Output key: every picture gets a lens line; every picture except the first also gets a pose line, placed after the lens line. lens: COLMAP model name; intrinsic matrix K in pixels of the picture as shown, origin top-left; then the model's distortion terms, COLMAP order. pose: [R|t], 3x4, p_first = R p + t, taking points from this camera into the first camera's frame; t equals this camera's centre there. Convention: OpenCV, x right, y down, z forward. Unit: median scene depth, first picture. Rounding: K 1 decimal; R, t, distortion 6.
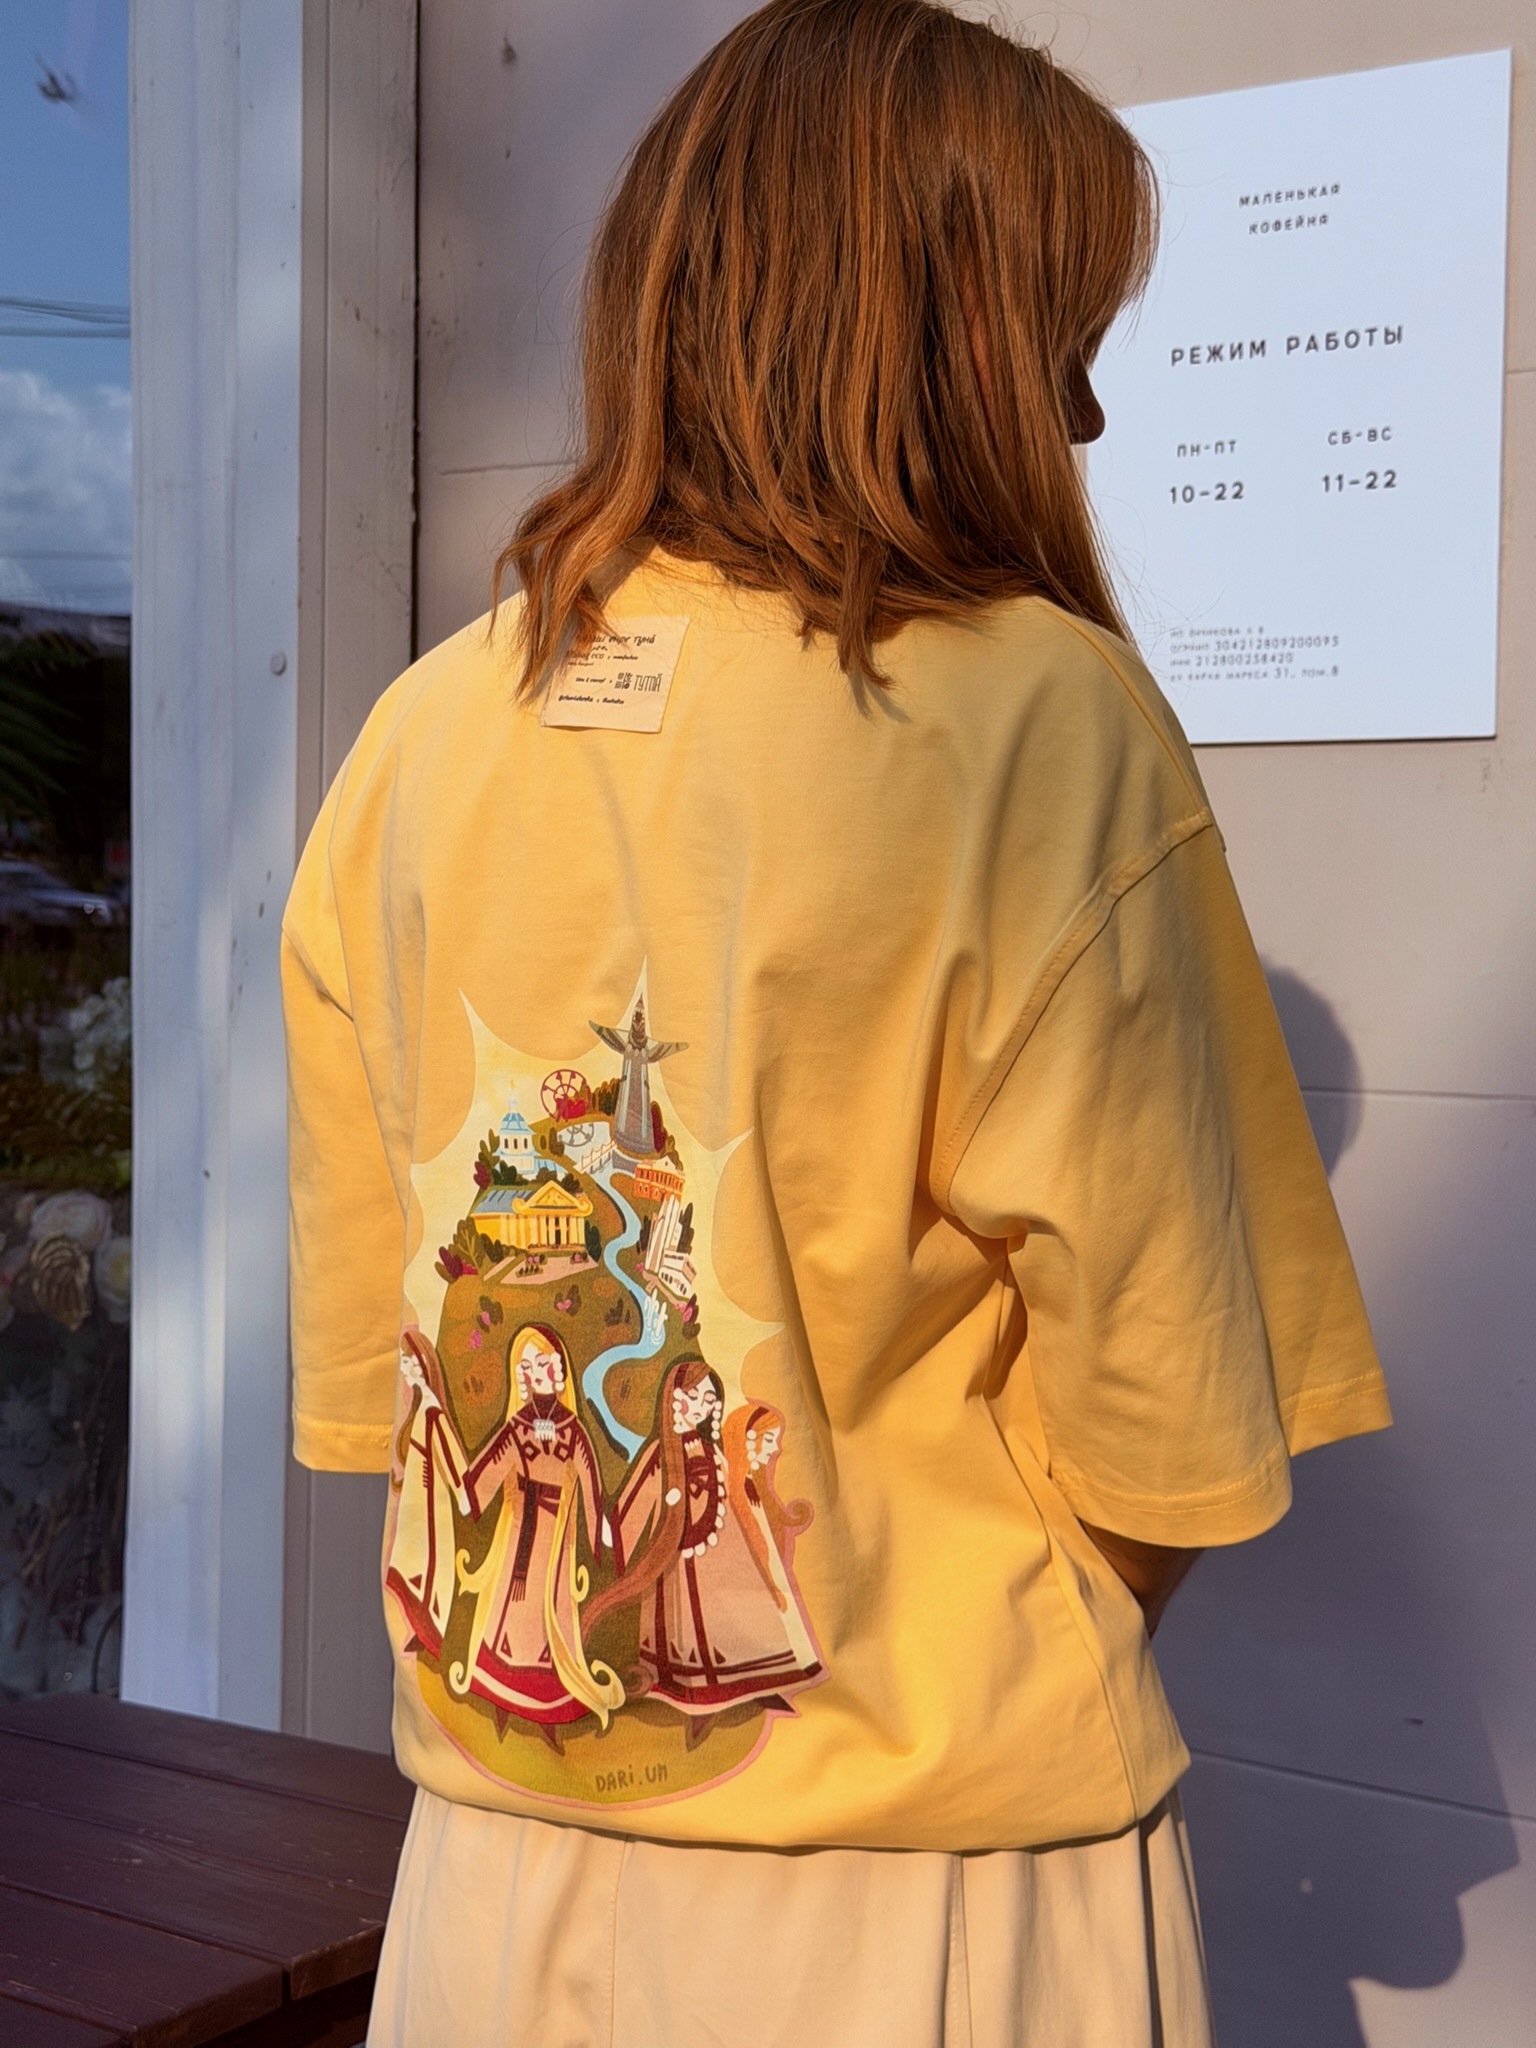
lens RADIAL K [[3220.9, 0, 768.0], [0, 3220.9, 1024.0], [0, 0, 1]] dist [0.061407, 0.240540]
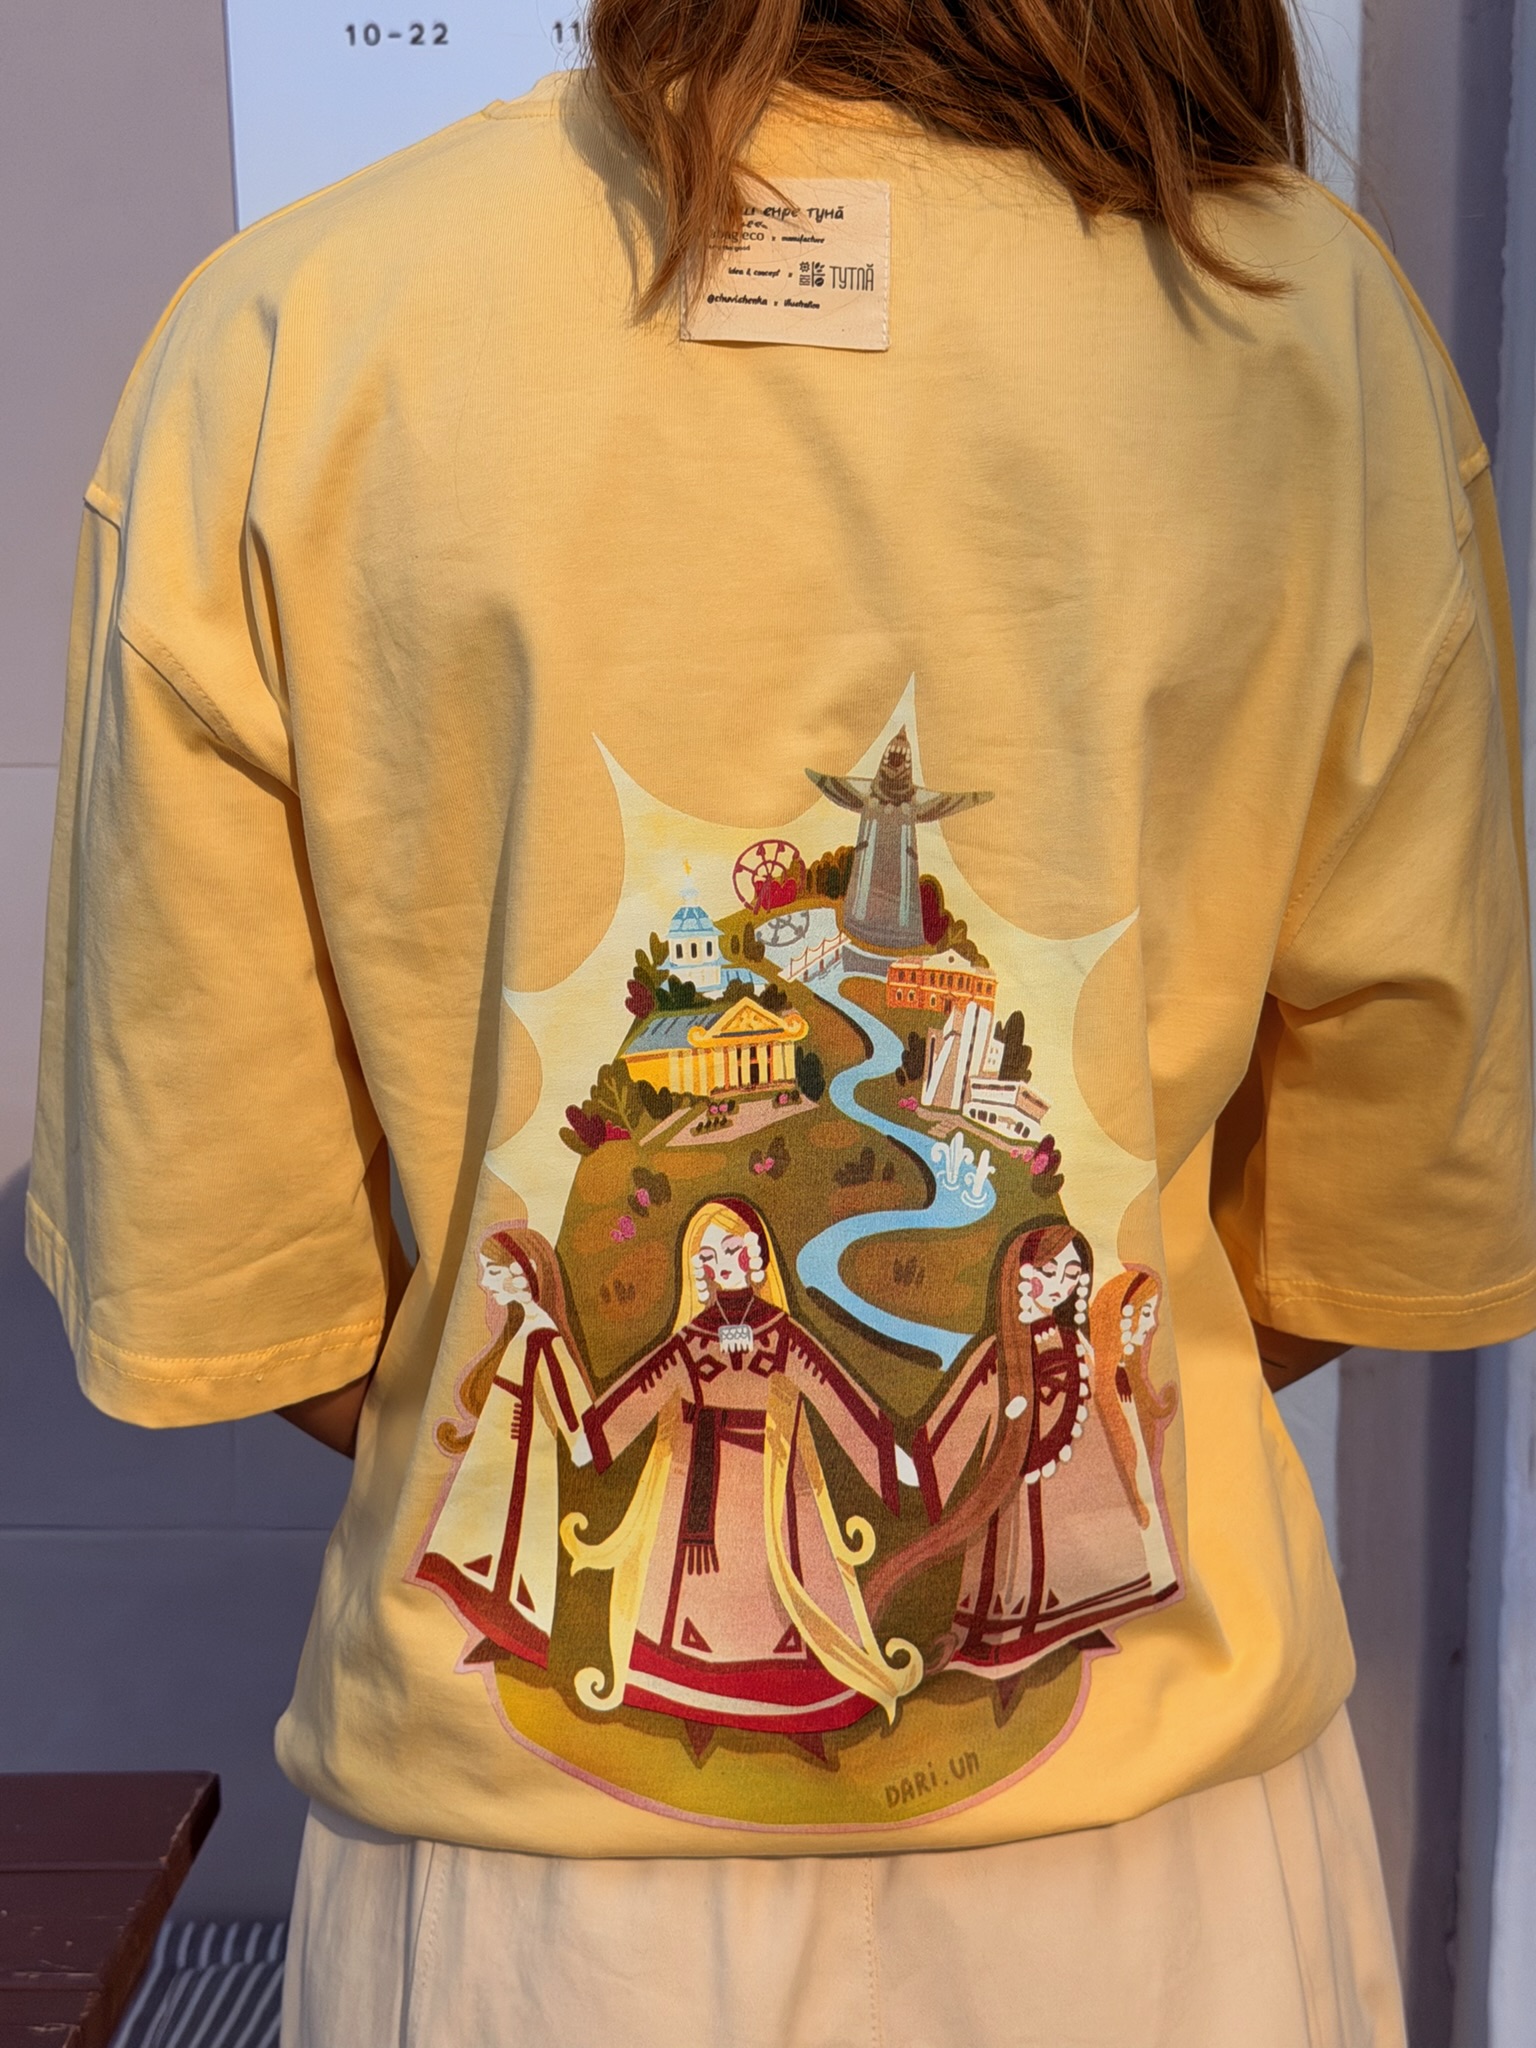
lens RADIAL K [[3104.4, 0, 768.1], [0, 3104.4, 994.3], [0, 0, 1]] dist [0.031441, 0.884238]
pose [[0.844808, -0.114968, 0.522572, -0.422660], [0.049051, 0.989172, 0.138324, -0.046512], [-0.532816, -0.091224, 0.841299, 0.424265]]
